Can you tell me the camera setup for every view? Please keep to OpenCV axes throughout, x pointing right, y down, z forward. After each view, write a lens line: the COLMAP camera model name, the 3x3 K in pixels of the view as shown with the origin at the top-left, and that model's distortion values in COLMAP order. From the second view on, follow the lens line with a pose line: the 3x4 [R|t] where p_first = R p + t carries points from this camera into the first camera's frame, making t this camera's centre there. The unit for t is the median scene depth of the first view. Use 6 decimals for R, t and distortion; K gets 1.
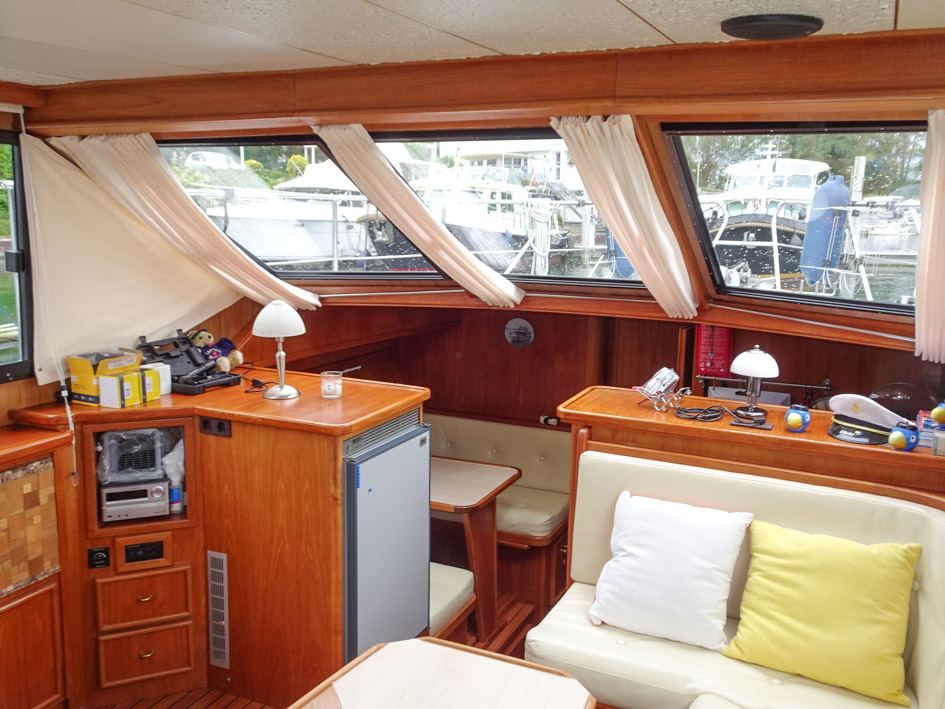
lens RADIAL K [[837.6, 0, 472.5], [0, 837.6, 354.5], [0, 0, 1]] dist [0.097993, 0.009337]
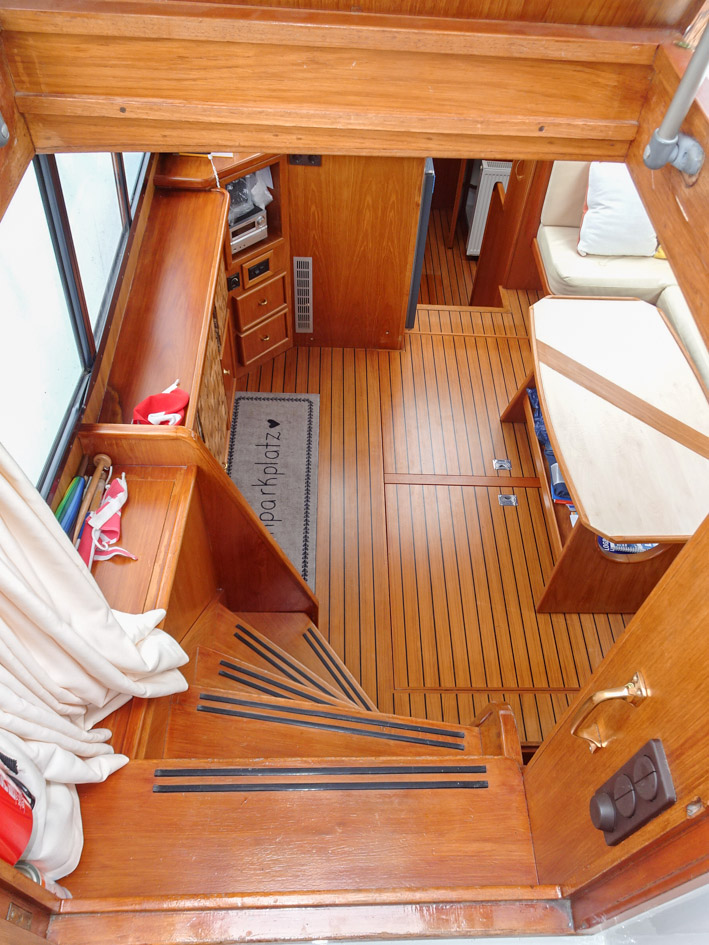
lens RADIAL K [[729.3, 0, 378.0], [0, 729.3, 517.2], [0, 0, 1]] dist [-0.002976, 0.002463]
pose [[0.885668, -0.339122, 0.317157, -0.709135], [0.022603, 0.713738, 0.700048, -0.267257], [-0.463769, -0.612841, 0.639800, -0.004680]]
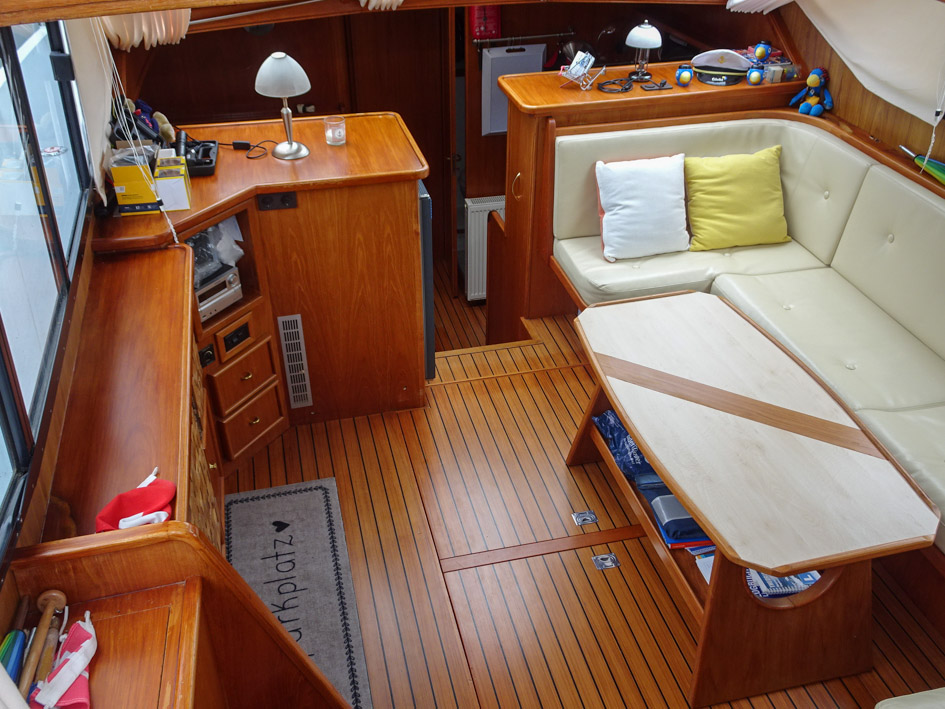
lens RADIAL K [[866.0, 0, 472.5], [0, 866.0, 354.5], [0, 0, 1]] dist [0.077861, 0.019650]
pose [[0.768750, -0.368764, 0.522529, -0.732508], [0.120271, 0.885808, 0.448196, -0.187309], [-0.628139, -0.281706, 0.725316, 0.061717]]
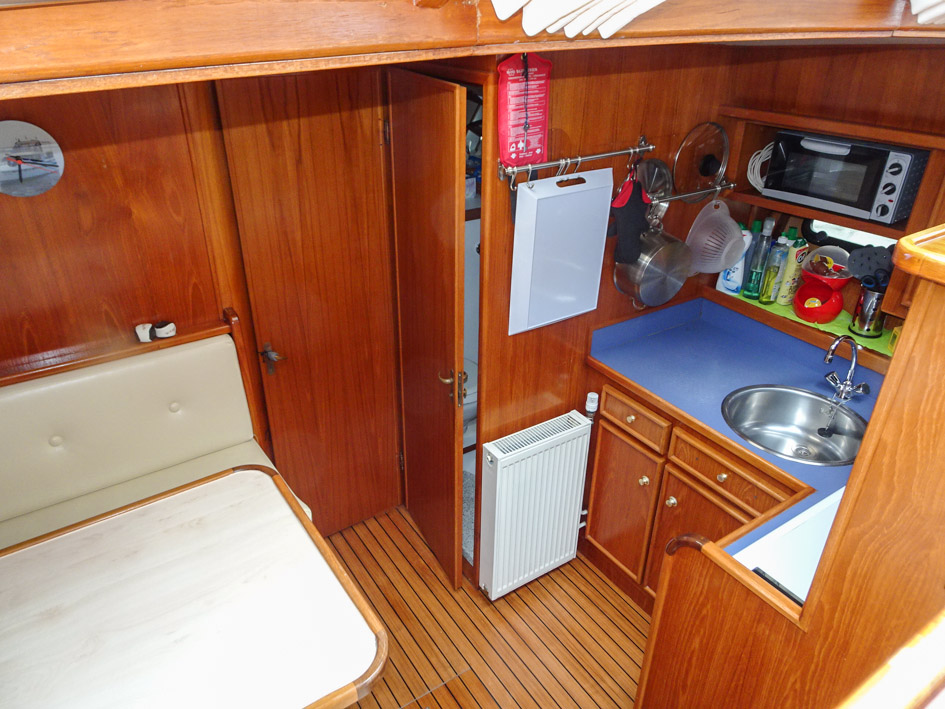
lens RADIAL K [[673.3, 0, 472.5], [0, 673.3, 354.5], [0, 0, 1]] dist [0.007573, 0.003656]
pose [[0.507311, -0.414205, 0.755692, -0.210173], [0.145975, 0.905545, 0.398345, -0.068855], [-0.849309, -0.091773, 0.519857, 1.140731]]
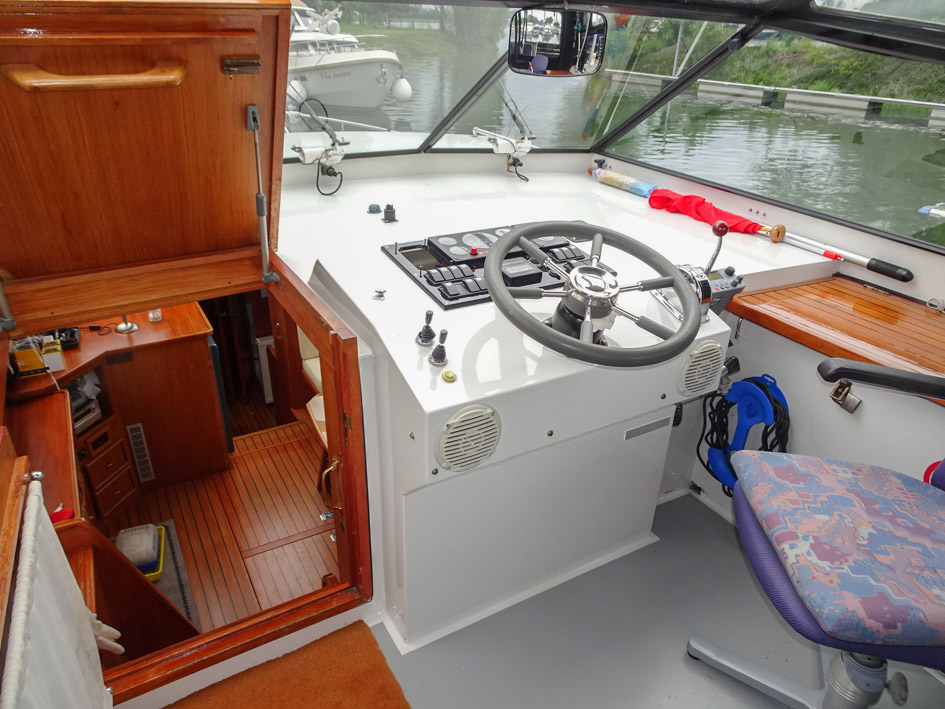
lens RADIAL K [[673.3, 0, 472.5], [0, 673.3, 354.5], [0, 0, 1]] dist [0.007573, 0.003656]
pose [[0.566141, -0.375979, 0.733570, -0.900693], [0.134576, 0.920139, 0.367741, -0.327439], [-0.813249, -0.109472, 0.571526, -0.356150]]
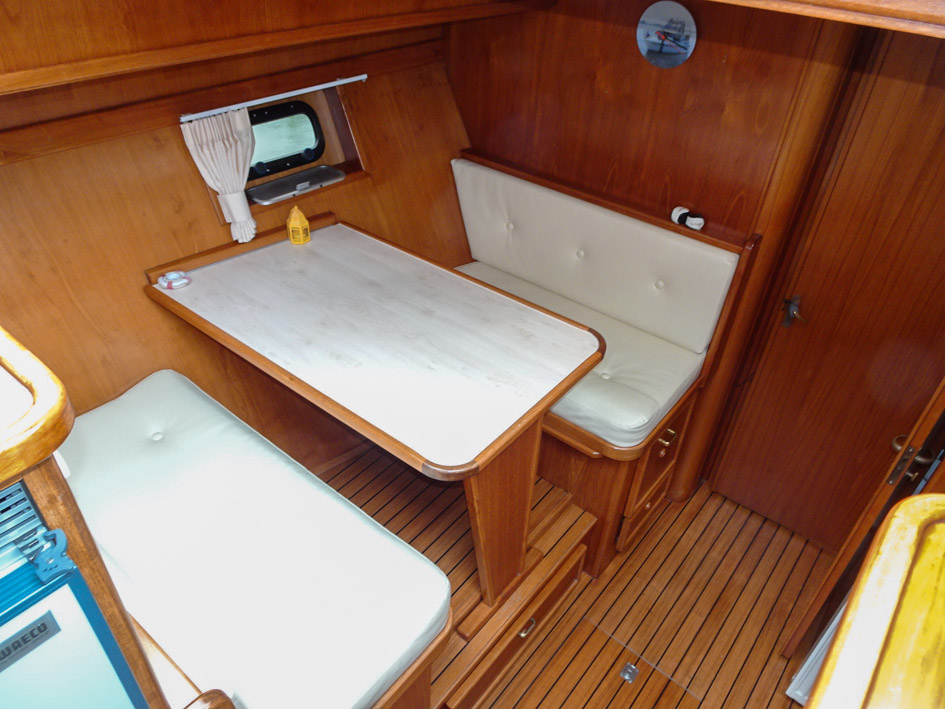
lens RADIAL K [[673.3, 0, 472.5], [0, 673.3, 354.5], [0, 0, 1]] dist [0.007573, 0.003656]
pose [[0.971981, 0.166852, -0.165571, 0.075876], [-0.074972, 0.887644, 0.454388, -0.055147], [0.222783, -0.429243, 0.875282, 0.983062]]
